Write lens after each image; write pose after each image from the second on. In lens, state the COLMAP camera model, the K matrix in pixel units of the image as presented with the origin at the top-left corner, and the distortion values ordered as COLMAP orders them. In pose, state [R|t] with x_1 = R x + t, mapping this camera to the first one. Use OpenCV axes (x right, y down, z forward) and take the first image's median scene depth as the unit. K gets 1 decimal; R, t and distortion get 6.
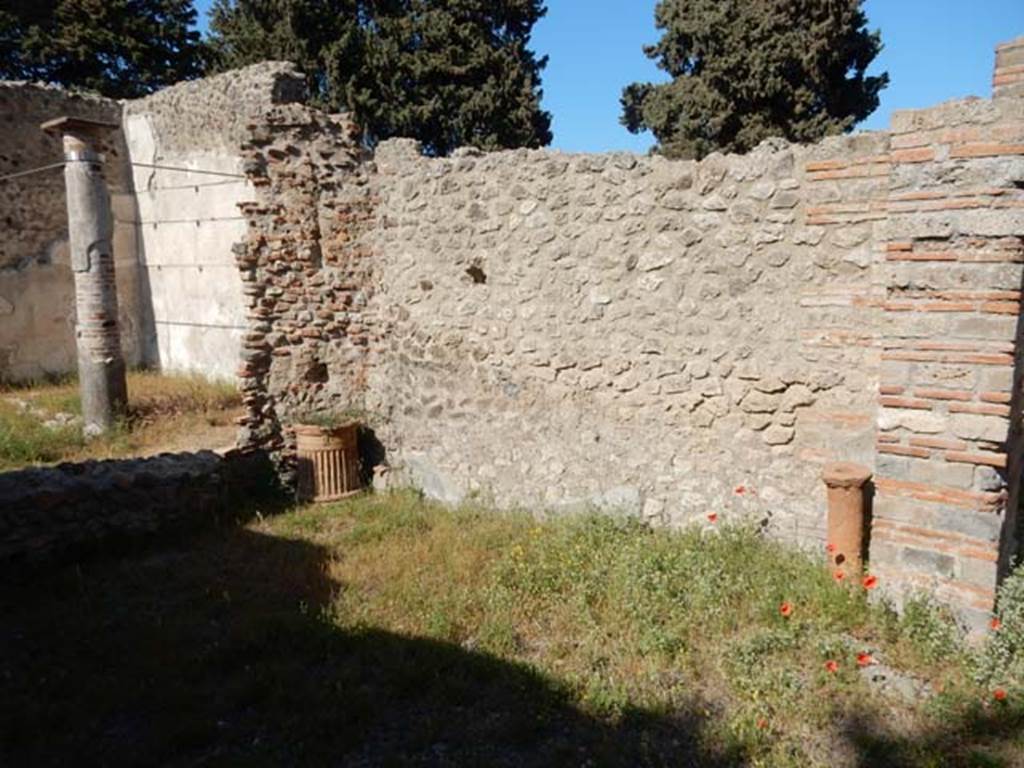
lens RADIAL K [[753.1, 0, 502.2], [0, 753.1, 380.5], [0, 0, 1]] dist [-0.018870, 0.009721]
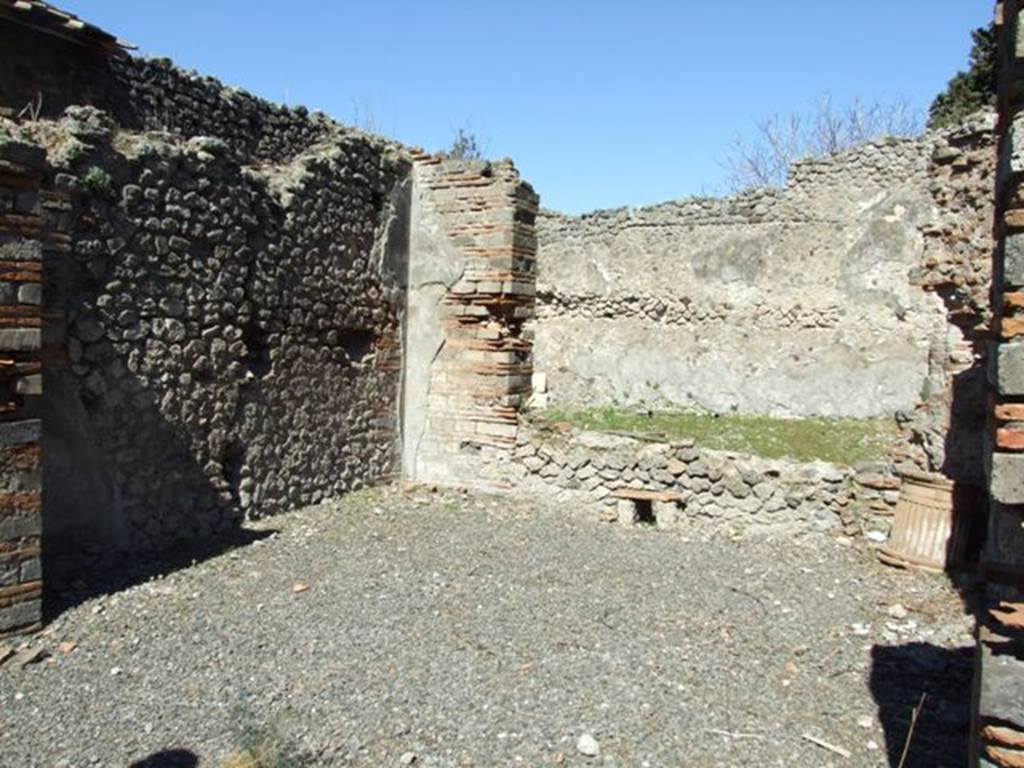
lens RADIAL K [[817.4, 0, 514.7], [0, 817.4, 377.3], [0, 0, 1]] dist [-0.060156, 0.055349]
pose [[0.180463, 0.077183, -0.980549, 0.232959], [-0.143063, 0.988374, 0.051469, -0.010355], [0.973122, 0.130993, 0.189407, 0.130015]]
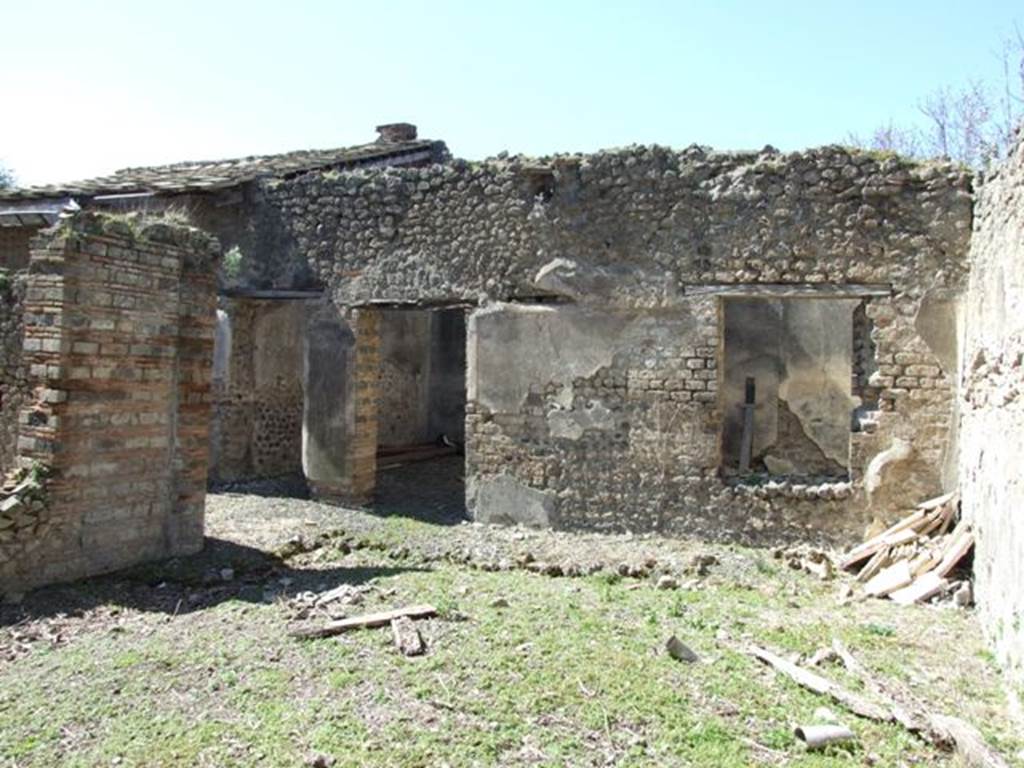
lens RADIAL K [[817.4, 0, 527.0], [0, 817.4, 378.5], [0, 0, 1]] dist [-0.060156, 0.055349]
pose [[-0.978188, -0.029031, -0.205685, -0.446719], [-0.056980, 0.989705, 0.131291, -0.096916], [0.199756, 0.140147, -0.969771, 0.731447]]
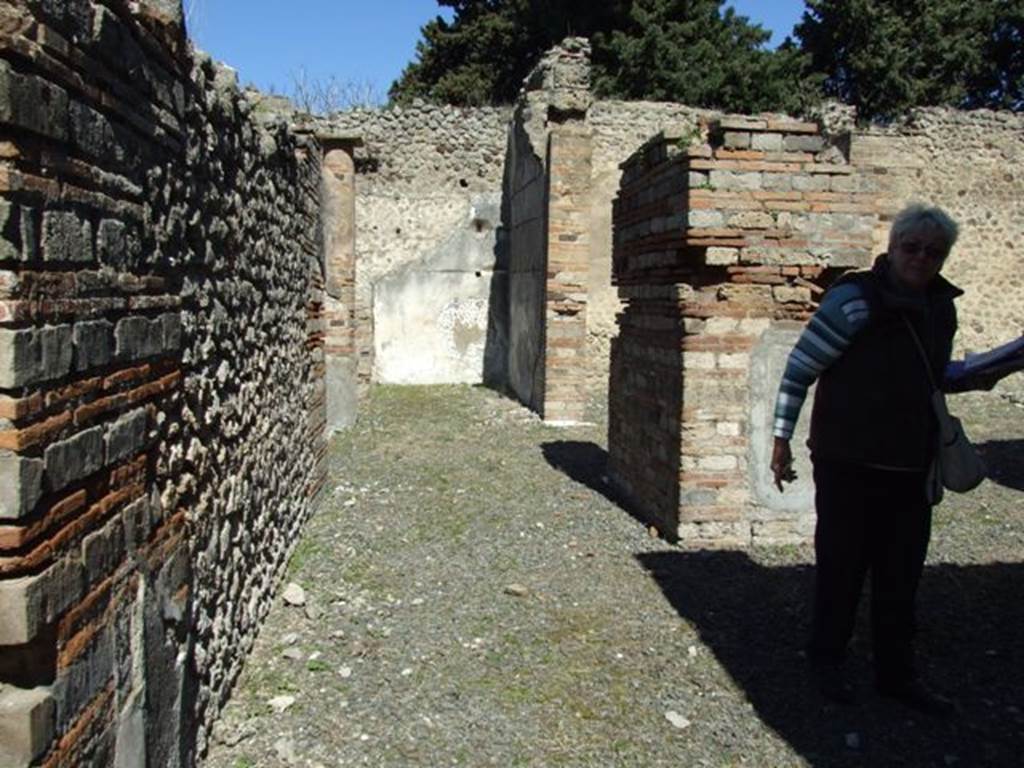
lens RADIAL K [[817.4, 0, 511.2], [0, 817.4, 364.1], [0, 0, 1]] dist [-0.060156, 0.055349]
pose [[0.659375, 0.078230, -0.747733, 0.287459], [-0.115531, 0.993302, 0.002043, -0.027881], [0.742884, 0.085040, 0.663997, 0.244762]]
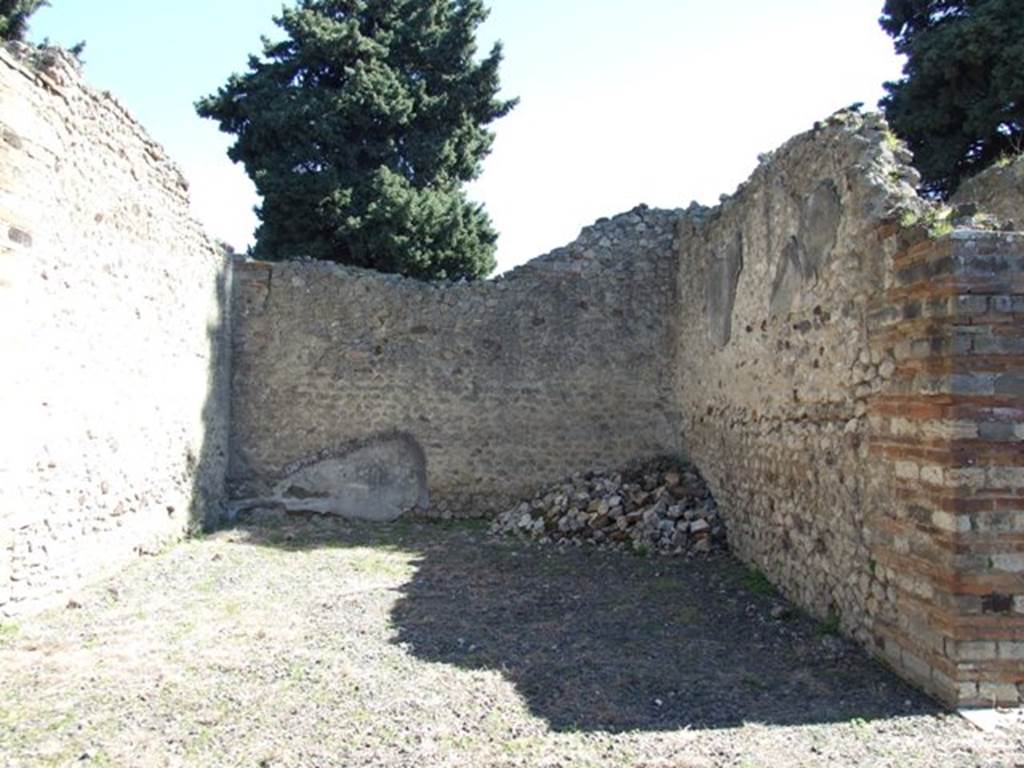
lens RADIAL K [[817.4, 0, 510.5], [0, 817.4, 375.1], [0, 0, 1]] dist [-0.060156, 0.055349]
pose [[0.807584, 0.036895, 0.588597, -0.100361], [0.056924, 0.988505, -0.140064, -0.074797], [-0.586998, 0.146619, 0.796201, 0.581846]]
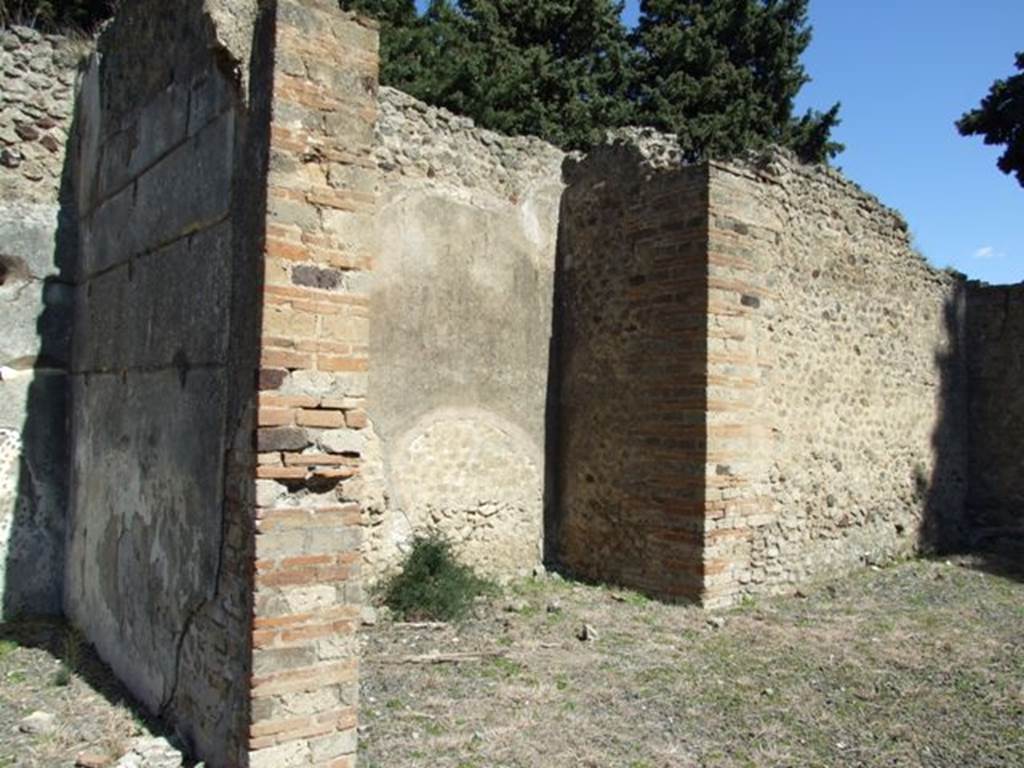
lens RADIAL K [[817.4, 0, 510.9], [0, 817.4, 374.0], [0, 0, 1]] dist [-0.060156, 0.055349]
pose [[0.958357, 0.006584, -0.285497, -0.063205], [-0.057431, 0.983752, -0.170099, -0.068254], [0.279739, 0.179412, 0.943164, 0.505810]]
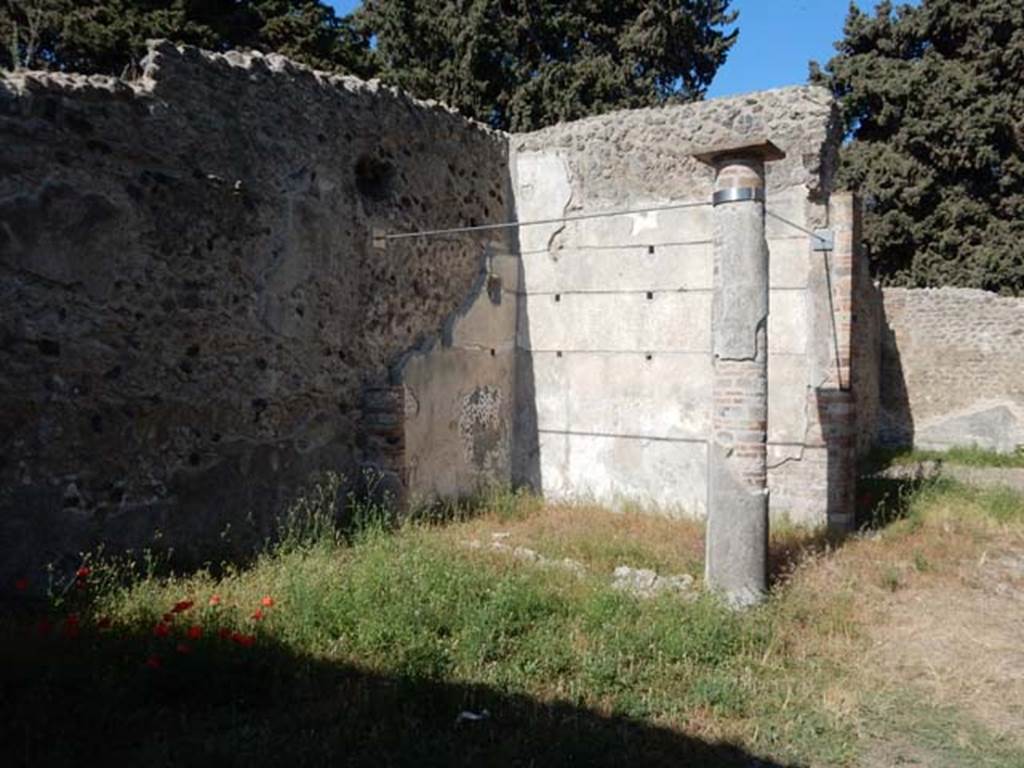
lens RADIAL K [[883.2, 0, 502.1], [0, 883.2, 375.8], [0, 0, 1]] dist [-0.014925, -0.018767]
pose [[0.998457, 0.014359, 0.053642, -0.462037], [-0.007436, 0.991863, -0.127091, -0.015947], [-0.055031, 0.126496, 0.990440, 0.126951]]
